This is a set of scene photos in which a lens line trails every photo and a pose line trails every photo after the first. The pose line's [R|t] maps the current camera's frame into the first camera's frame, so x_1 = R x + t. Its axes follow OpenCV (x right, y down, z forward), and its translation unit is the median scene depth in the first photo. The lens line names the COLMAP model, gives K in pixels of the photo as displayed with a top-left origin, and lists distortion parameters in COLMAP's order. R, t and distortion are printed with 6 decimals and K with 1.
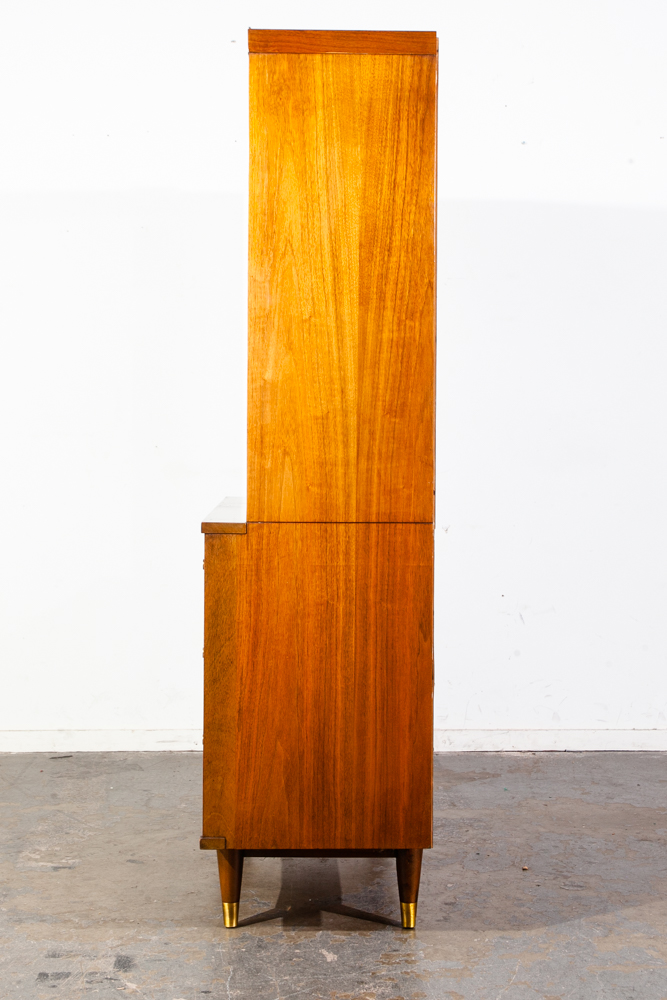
lens RADIAL K [[1563.2, 0, 327.9], [0, 1563.2, 457.1], [0, 0, 1]] dist [0.067248, 0.000000]
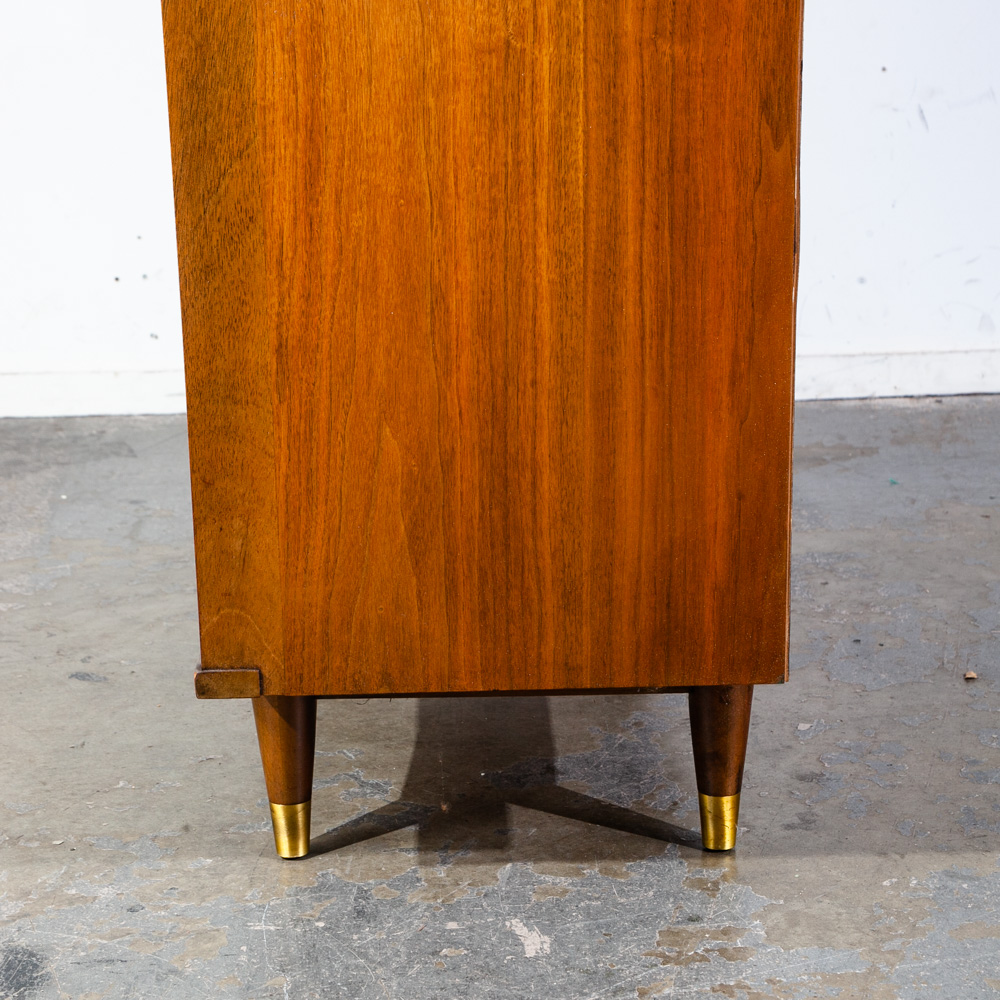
lens RADIAL K [[2361.0, 0, 496.2], [0, 2361.0, 608.9], [0, 0, 1]] dist [0.162849, 0.000000]
pose [[0.999716, -0.021357, -0.010618, 0.000250], [0.023489, 0.958850, 0.282941, 0.062008], [0.004138, -0.283110, 0.959079, 0.435956]]
